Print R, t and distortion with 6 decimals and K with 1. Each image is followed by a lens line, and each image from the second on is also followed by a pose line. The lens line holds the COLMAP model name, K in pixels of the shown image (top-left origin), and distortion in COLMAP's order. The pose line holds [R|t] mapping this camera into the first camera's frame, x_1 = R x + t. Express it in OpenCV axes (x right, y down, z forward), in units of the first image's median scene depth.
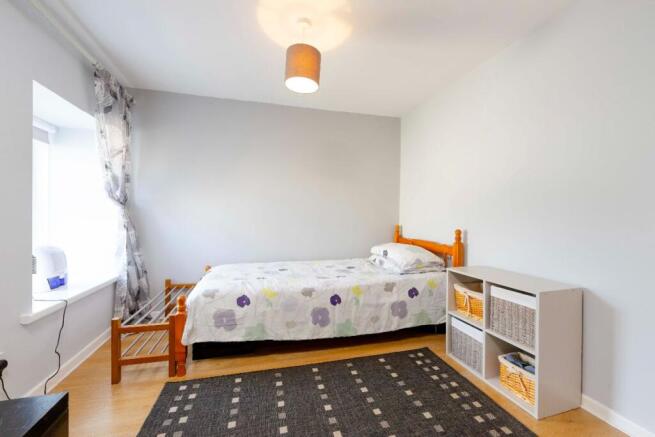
lens RADIAL K [[259.6, 0, 327.1], [0, 259.6, 217.8], [0, 0, 1]] dist [0.001383, -0.000008]
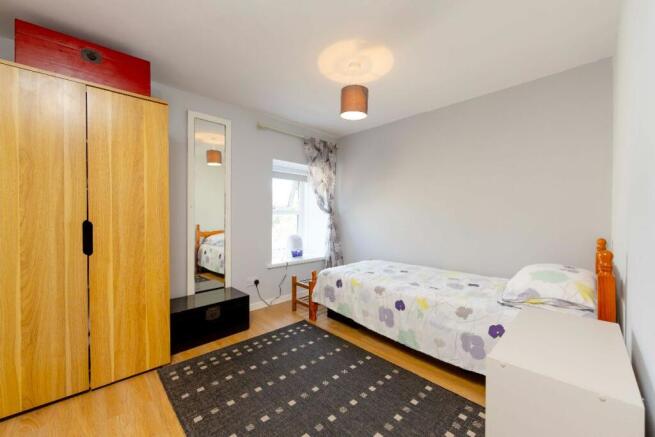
lens RADIAL K [[259.6, 0, 328.1], [0, 259.6, 217.4], [0, 0, 1]] dist [0.001383, -0.000008]
pose [[0.483404, -0.002522, -0.875394, 0.761127], [-0.015016, 0.999825, -0.011172, -0.008789], [0.875268, 0.018545, 0.483282, 0.256720]]
